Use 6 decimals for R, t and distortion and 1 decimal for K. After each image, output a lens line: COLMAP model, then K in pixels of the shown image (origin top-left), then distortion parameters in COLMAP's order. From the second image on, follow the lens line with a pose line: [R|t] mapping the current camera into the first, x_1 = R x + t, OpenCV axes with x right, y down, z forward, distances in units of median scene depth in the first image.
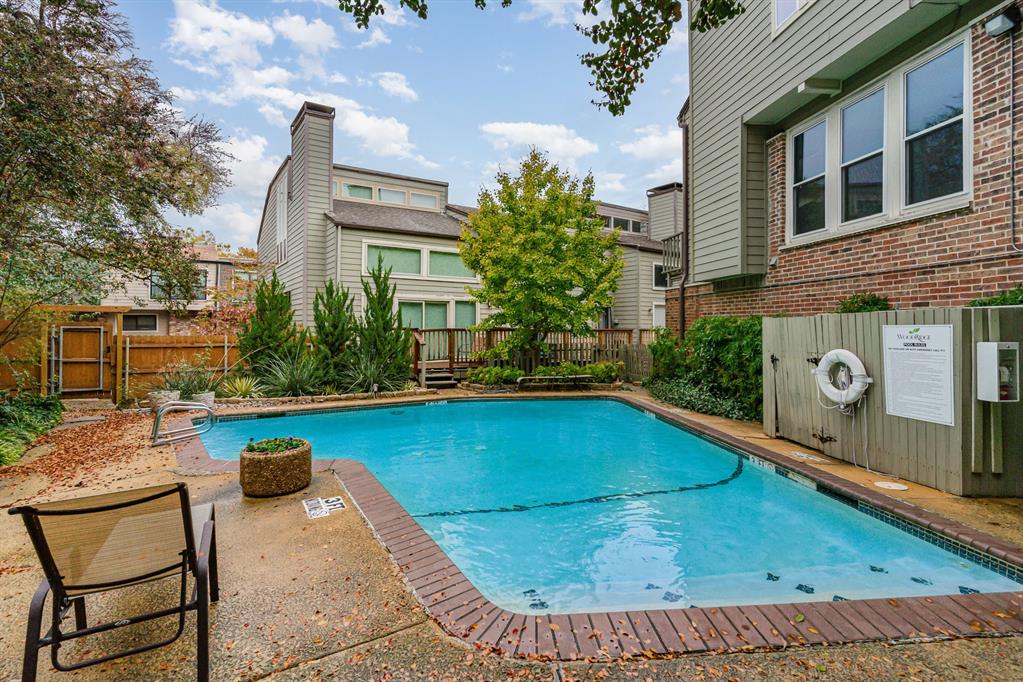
lens RADIAL K [[493.0, 0, 510.9], [0, 493.0, 323.4], [0, 0, 1]] dist [0.000743, 0.000212]
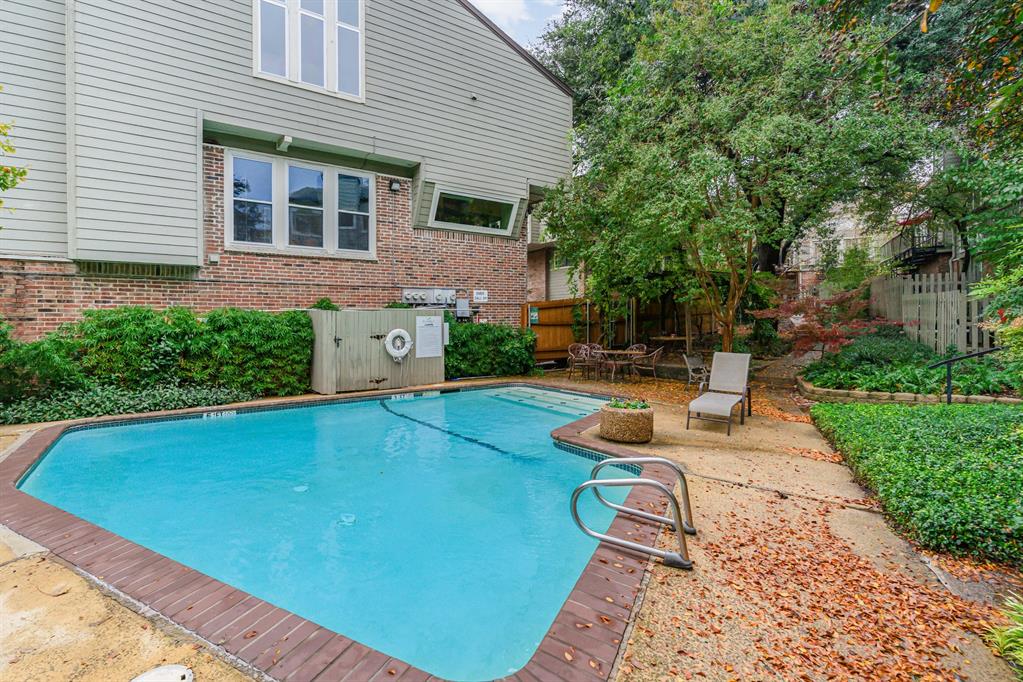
lens RADIAL K [[493.0, 0, 510.9], [0, 493.0, 323.4], [0, 0, 1]] dist [0.000743, 0.000212]
pose [[-0.473155, 0.003404, 0.880973, -1.000813], [0.001286, 0.999994, -0.003173, 0.031811], [-0.880978, -0.000368, -0.473157, 1.255046]]
